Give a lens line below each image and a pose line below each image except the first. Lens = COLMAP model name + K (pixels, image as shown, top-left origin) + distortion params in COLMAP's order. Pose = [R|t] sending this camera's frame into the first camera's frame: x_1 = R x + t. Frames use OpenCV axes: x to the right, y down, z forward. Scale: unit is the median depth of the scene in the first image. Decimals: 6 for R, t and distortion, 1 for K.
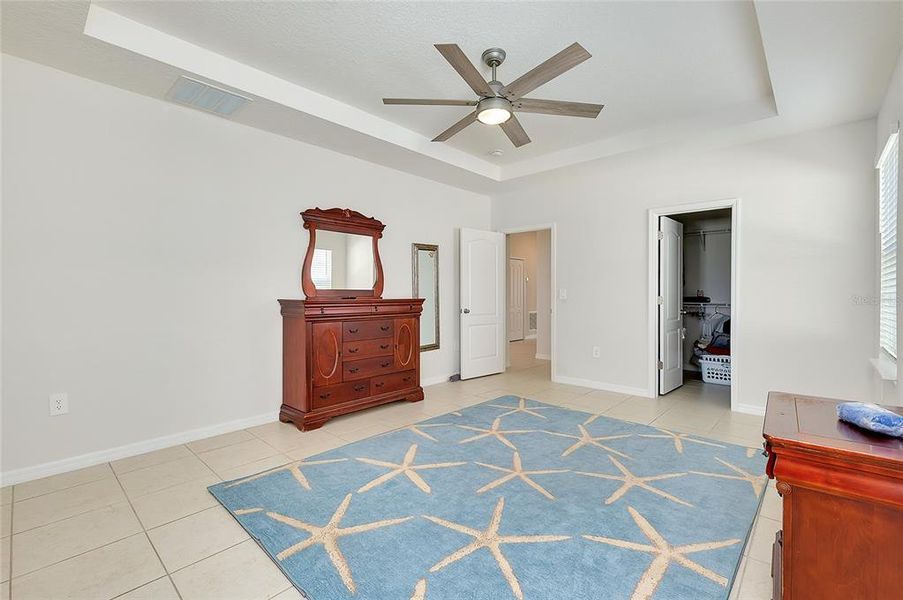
lens RADIAL K [[397.9, 0, 461.2], [0, 397.9, 296.6], [0, 0, 1]] dist [-0.000868, 0.000236]
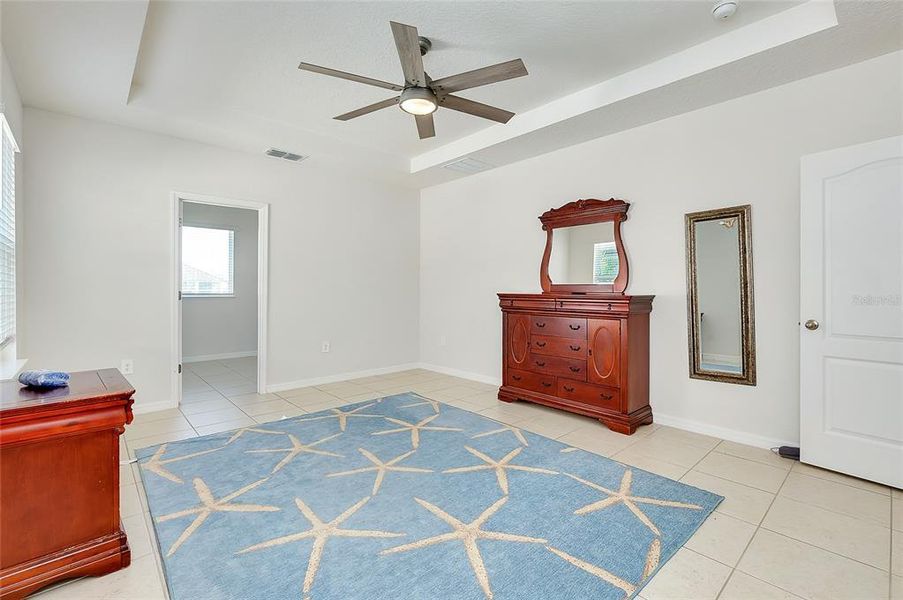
lens RADIAL K [[406.0, 0, 451.1], [0, 406.0, 287.9], [0, 0, 1]] dist [-0.001358, -0.000258]
pose [[-0.104840, -0.001995, -0.994487, 0.773785], [-0.010239, 0.999947, -0.000927, -0.005507], [0.994436, 0.010085, -0.104855, 0.861298]]
